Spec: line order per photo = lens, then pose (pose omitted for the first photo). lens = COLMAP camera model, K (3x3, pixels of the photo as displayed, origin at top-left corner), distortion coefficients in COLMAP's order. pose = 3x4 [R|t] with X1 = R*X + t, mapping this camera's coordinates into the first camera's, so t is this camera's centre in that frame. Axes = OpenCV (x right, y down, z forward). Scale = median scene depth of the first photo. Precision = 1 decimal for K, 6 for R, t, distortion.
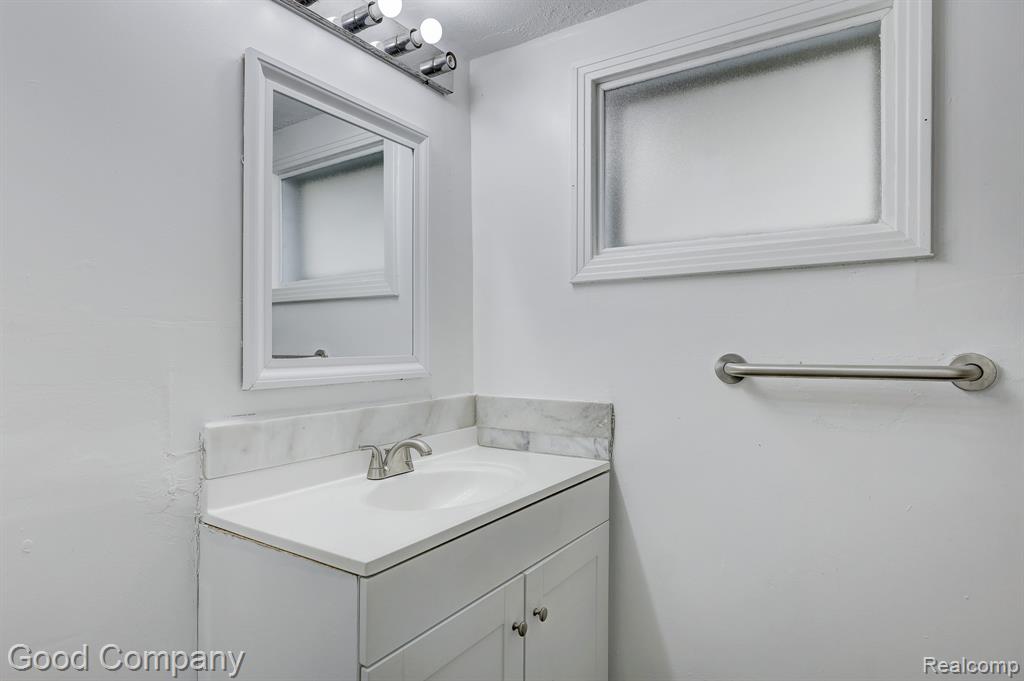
lens RADIAL K [[577.0, 0, 486.5], [0, 577.0, 340.1], [0, 0, 1]] dist [0.020977, 0.000252]
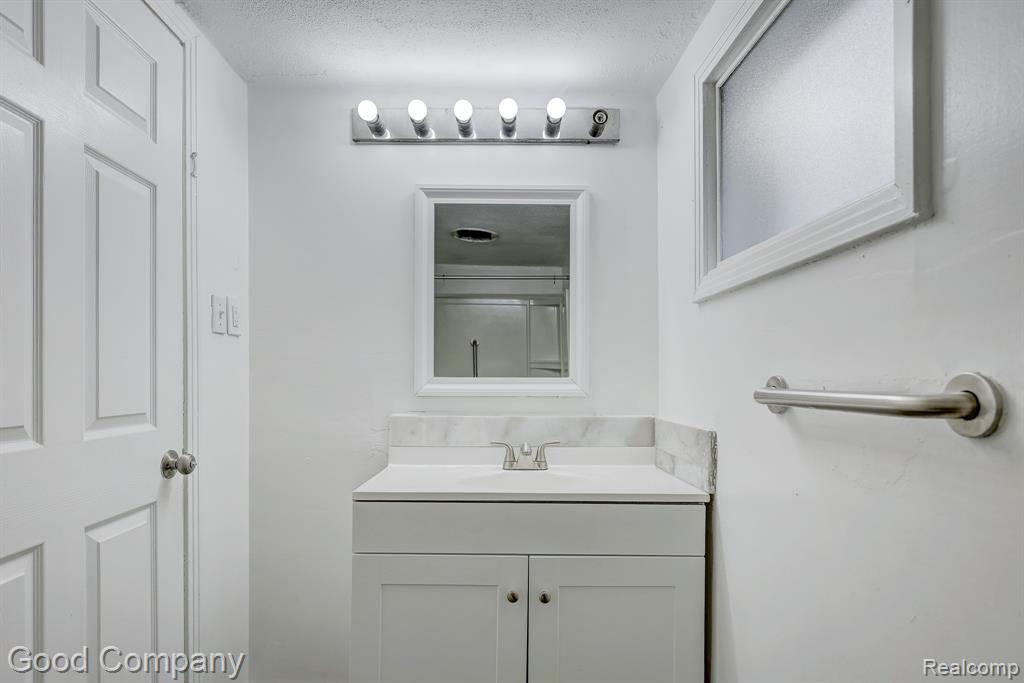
lens RADIAL K [[568.3, 0, 509.4], [0, 568.3, 374.9], [0, 0, 1]] dist [0.004021, 0.000226]
pose [[0.575891, 0.000950, -0.817526, 0.812757], [0.002786, 0.999991, 0.003124, 0.017730], [0.817522, -0.004076, 0.575883, 0.234340]]
